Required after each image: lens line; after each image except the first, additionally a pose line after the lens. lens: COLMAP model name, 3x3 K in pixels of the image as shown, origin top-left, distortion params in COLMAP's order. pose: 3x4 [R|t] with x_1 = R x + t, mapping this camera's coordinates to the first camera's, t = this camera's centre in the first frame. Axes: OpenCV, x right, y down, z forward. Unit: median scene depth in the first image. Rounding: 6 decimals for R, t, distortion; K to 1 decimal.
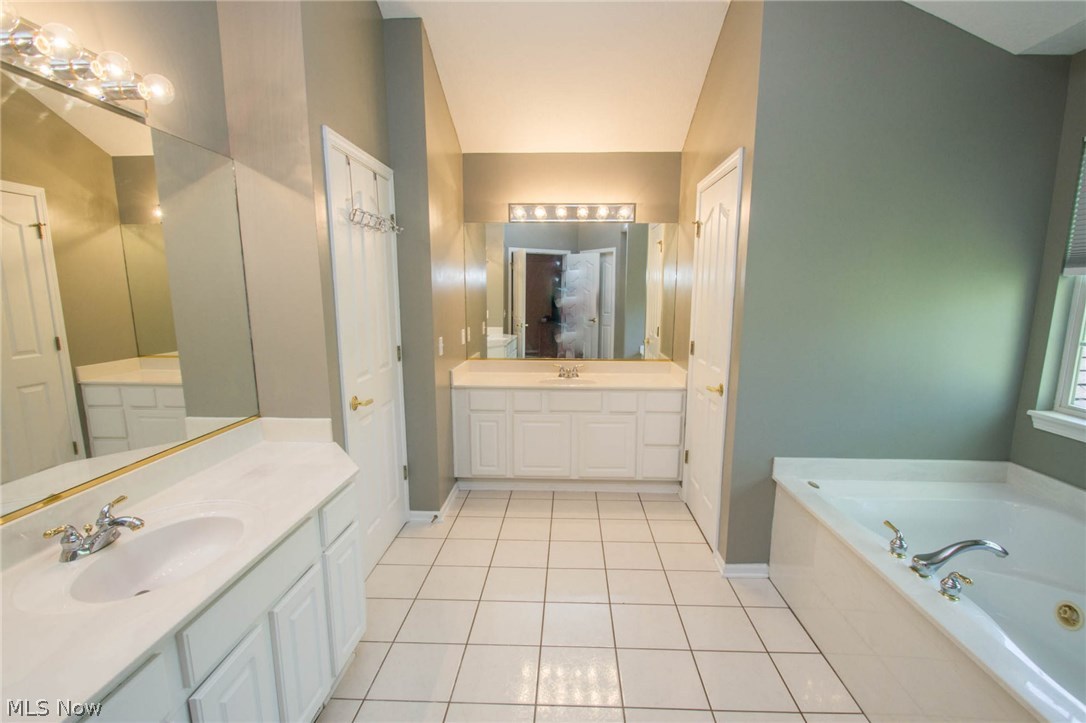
lens RADIAL K [[506.9, 0, 552.6], [0, 506.9, 382.6], [0, 0, 1]] dist [0.013622, -0.016375]
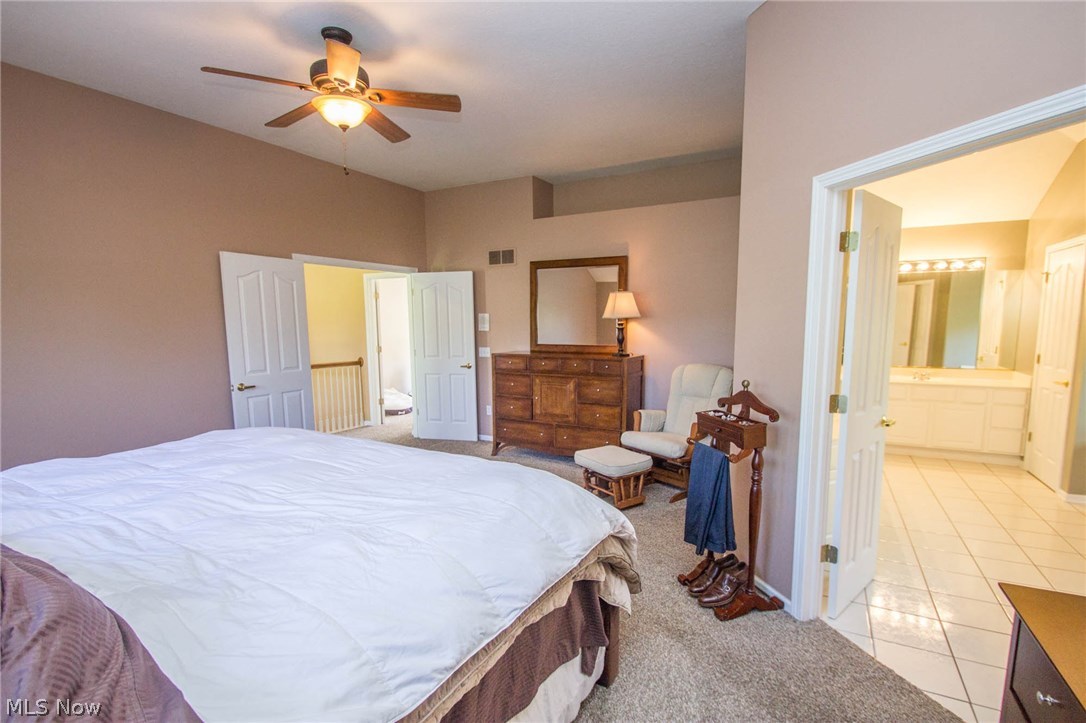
lens RADIAL K [[506.9, 0, 552.6], [0, 506.9, 382.6], [0, 0, 1]] dist [0.013622, -0.016375]
pose [[0.903398, 0.045054, -0.426429, -0.329525], [-0.067271, 0.997042, -0.037172, 0.135197], [0.423492, 0.062267, 0.903757, -0.812233]]
